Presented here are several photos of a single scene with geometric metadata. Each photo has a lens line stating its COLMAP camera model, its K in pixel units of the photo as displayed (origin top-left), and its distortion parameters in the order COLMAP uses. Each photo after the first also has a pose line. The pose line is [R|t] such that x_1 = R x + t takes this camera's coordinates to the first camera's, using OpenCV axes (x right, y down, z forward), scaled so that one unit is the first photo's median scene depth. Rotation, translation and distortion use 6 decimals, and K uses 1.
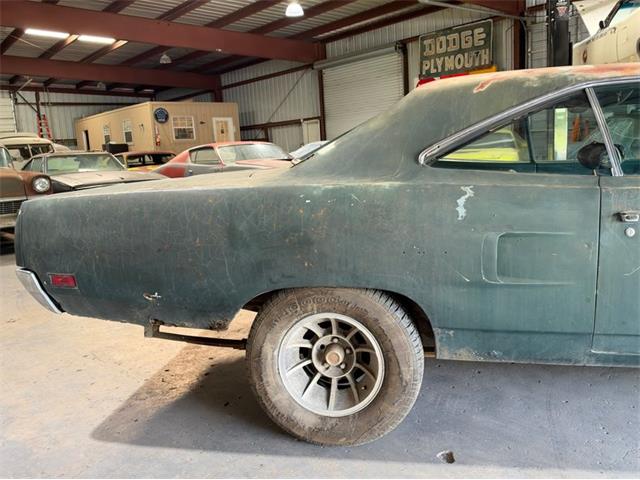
lens RADIAL K [[545.3, 0, 322.3], [0, 545.3, 241.3], [0, 0, 1]] dist [0.102098, -0.219004]
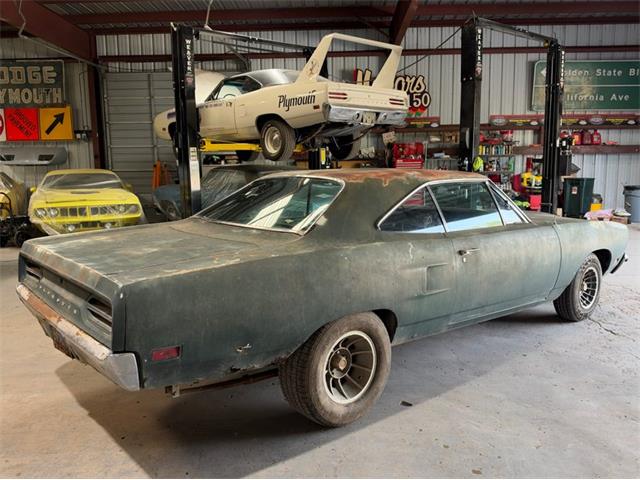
lens RADIAL K [[541.1, 0, 320.0], [0, 541.1, 240.0], [0, 0, 1]] dist [0.139594, -0.261494]
pose [[0.647264, -0.064802, 0.759506, -0.172263], [0.105585, 0.994397, -0.005138, -0.017760], [-0.754918, 0.083518, 0.650479, 0.011273]]
